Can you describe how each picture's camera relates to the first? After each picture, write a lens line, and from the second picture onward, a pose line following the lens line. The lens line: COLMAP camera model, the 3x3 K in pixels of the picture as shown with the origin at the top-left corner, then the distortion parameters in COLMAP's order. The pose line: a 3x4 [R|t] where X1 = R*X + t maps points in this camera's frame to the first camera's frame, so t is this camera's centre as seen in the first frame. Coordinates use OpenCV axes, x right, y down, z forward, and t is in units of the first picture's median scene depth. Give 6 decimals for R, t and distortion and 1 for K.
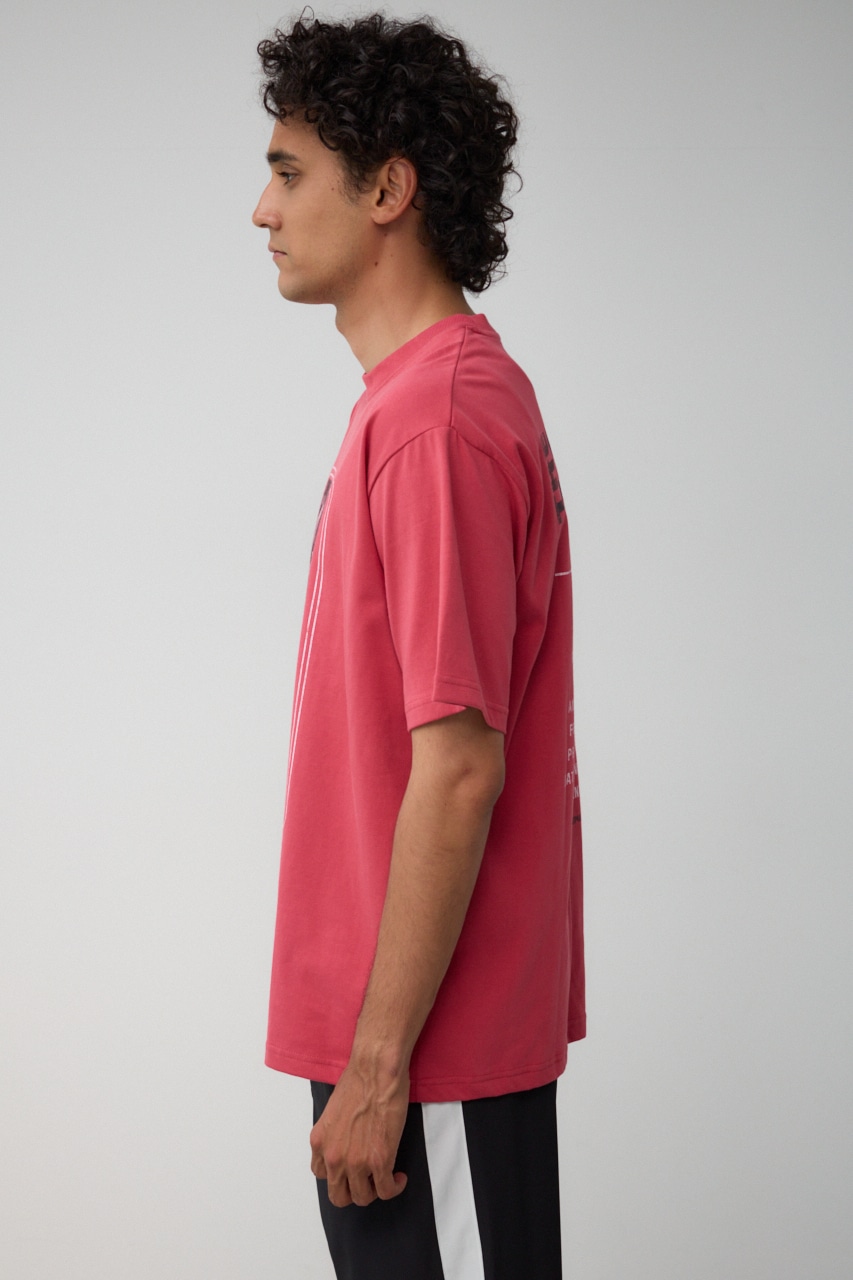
lens RADIAL K [[2597.7, 0, 462.8], [0, 2597.7, 641.8], [0, 0, 1]] dist [2.911975, -0.008017]
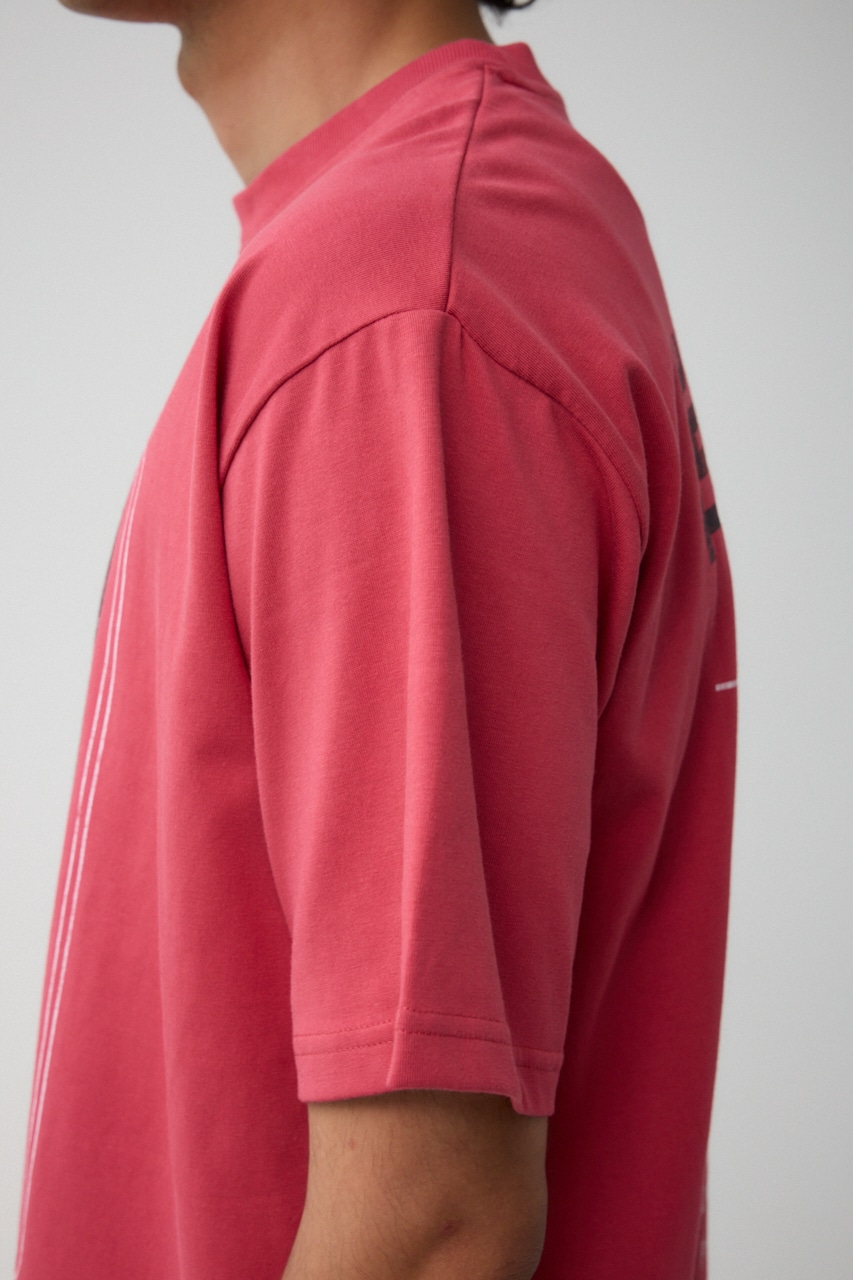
lens RADIAL K [[2648.8, 0, 426.5], [0, 2648.8, 640.0], [0, 0, 1]] dist [0.187105, -0.041651]
pose [[0.999198, 0.038077, 0.012408, -0.009983], [-0.038772, 0.997347, 0.061612, -0.057623], [-0.010030, -0.062044, 0.998023, 0.620248]]
